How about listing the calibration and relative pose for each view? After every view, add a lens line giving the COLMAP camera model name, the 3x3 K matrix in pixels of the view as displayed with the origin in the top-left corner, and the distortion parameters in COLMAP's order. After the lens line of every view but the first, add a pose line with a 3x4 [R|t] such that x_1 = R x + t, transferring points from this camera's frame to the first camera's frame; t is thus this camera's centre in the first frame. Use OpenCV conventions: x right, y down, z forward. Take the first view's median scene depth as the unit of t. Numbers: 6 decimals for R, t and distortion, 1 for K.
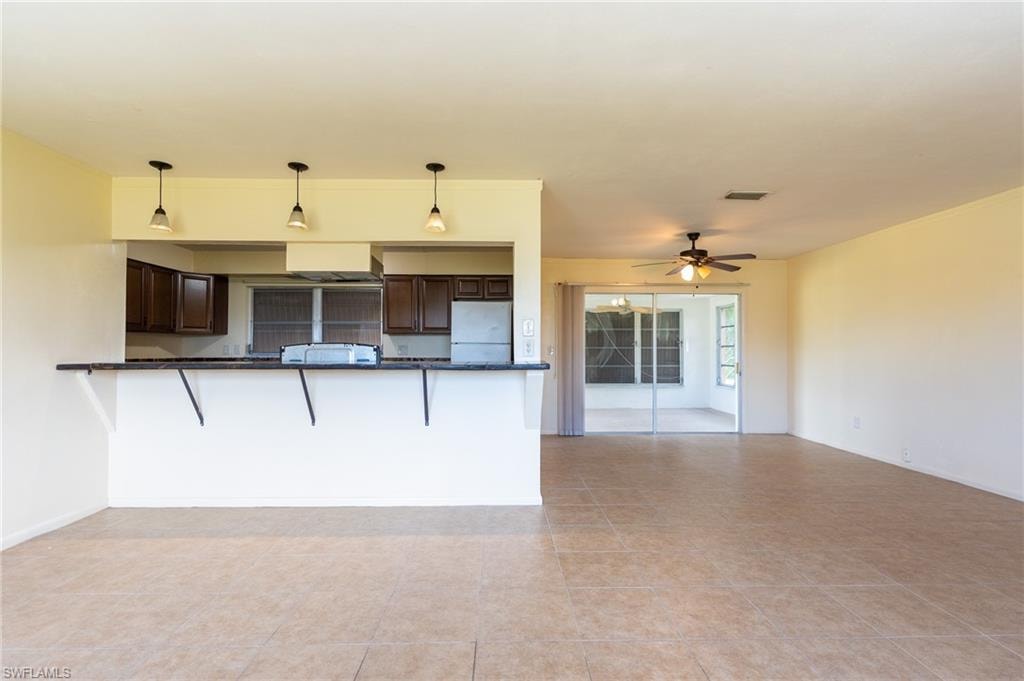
lens RADIAL K [[478.6, 0, 512.0], [0, 478.6, 340.5], [0, 0, 1]] dist [-0.001737, 0.000487]
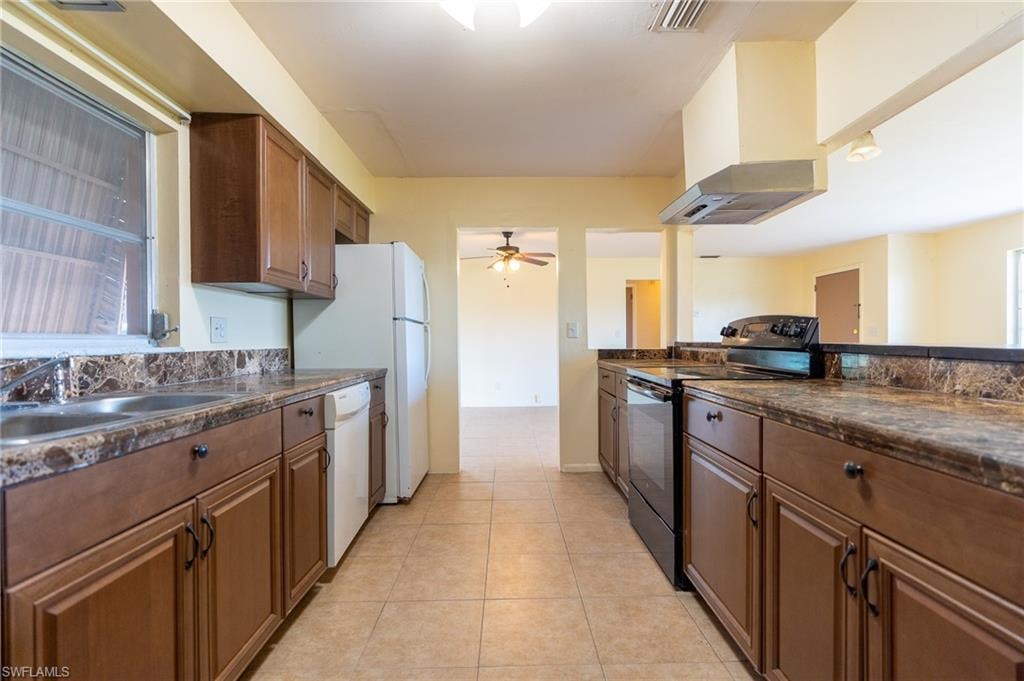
lens RADIAL K [[478.6, 0, 512.0], [0, 478.6, 340.5], [0, 0, 1]] dist [-0.001737, 0.000487]
pose [[0.013681, -0.000612, 0.999906, -0.616325], [-0.012932, 0.999916, 0.000789, 0.026168], [-0.999823, -0.012941, 0.013672, 0.809730]]
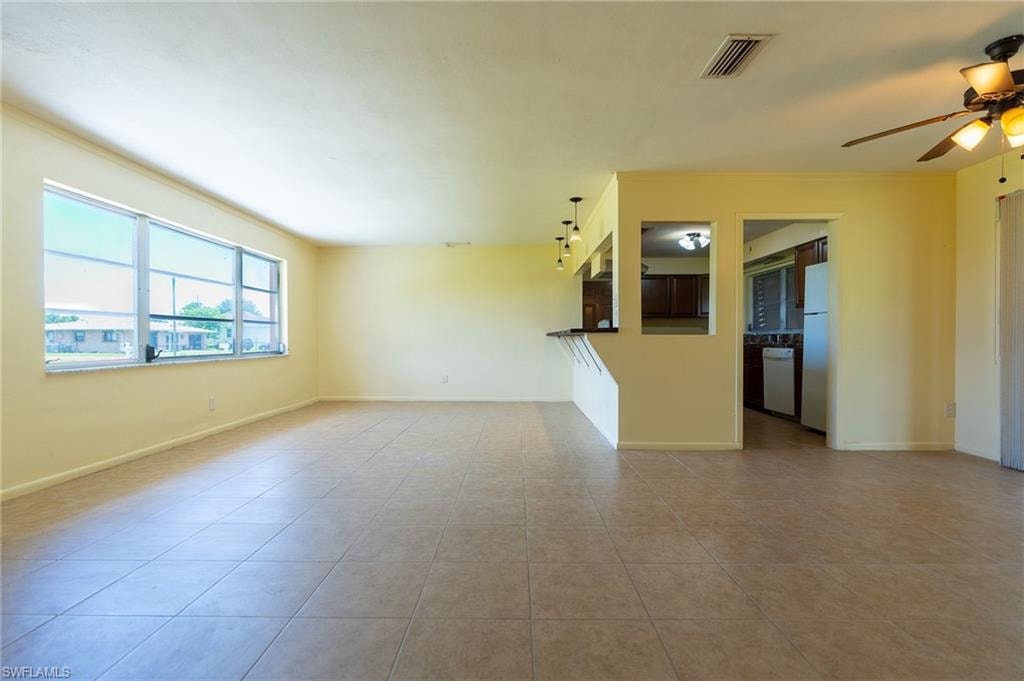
lens RADIAL K [[461.8, 0, 504.6], [0, 461.8, 342.0], [0, 0, 1]] dist [-0.000208, 0.000385]
pose [[-0.052037, 0.004544, -0.998635, 0.700957], [0.021402, 0.999765, 0.003434, 0.039360], [0.998416, -0.021194, -0.052123, 0.456179]]
